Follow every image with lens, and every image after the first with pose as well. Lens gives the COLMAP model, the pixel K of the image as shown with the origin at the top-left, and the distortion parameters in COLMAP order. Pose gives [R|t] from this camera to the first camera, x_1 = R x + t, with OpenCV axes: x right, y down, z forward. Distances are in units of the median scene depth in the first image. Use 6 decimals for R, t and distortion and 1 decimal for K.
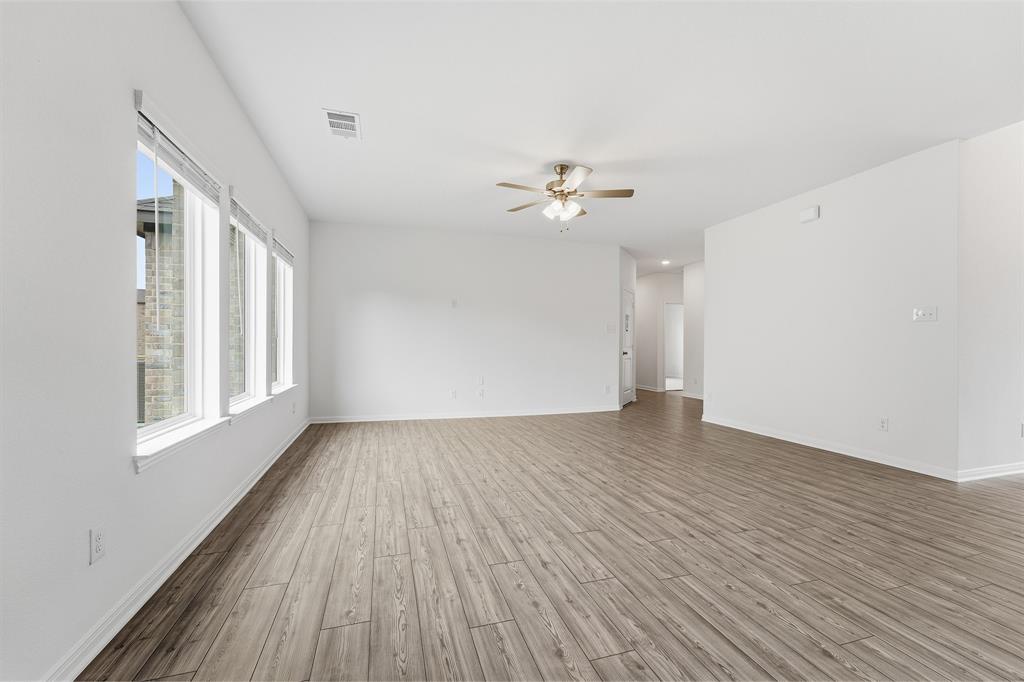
lens RADIAL K [[419.6, 0, 504.4], [0, 419.6, 355.0], [0, 0, 1]] dist [-0.000416, -0.000900]
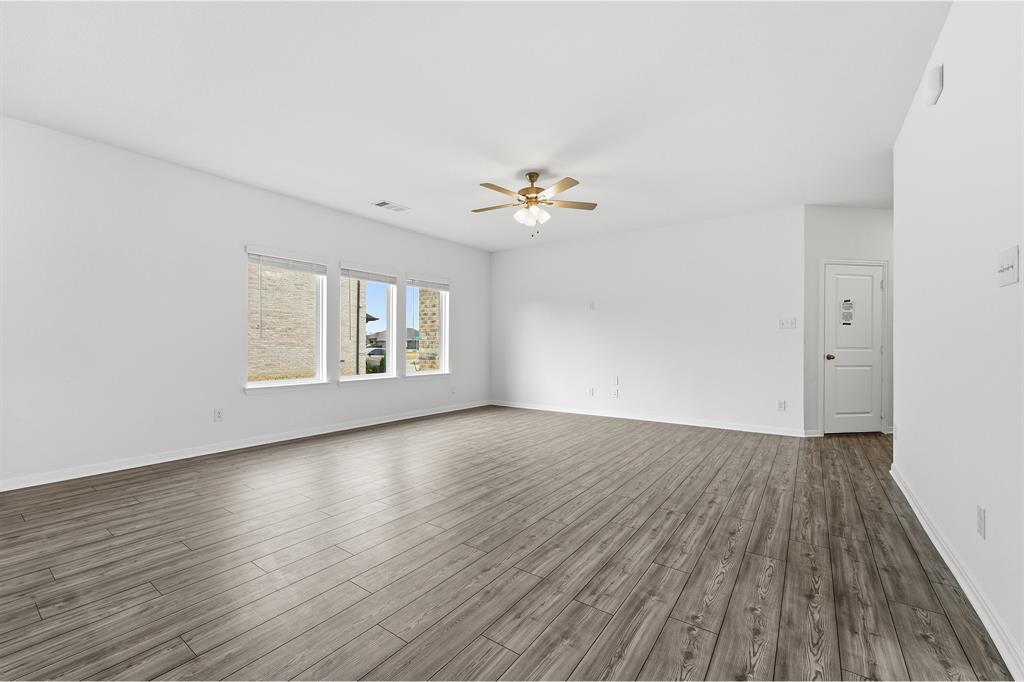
lens RADIAL K [[419.6, 0, 504.0], [0, 419.6, 343.1], [0, 0, 1]] dist [-0.000416, -0.000900]
pose [[0.609055, -0.002892, -0.793123, 1.049086], [-0.018037, 0.999684, -0.017497, -0.007767], [0.792923, 0.024962, 0.608811, 0.351885]]
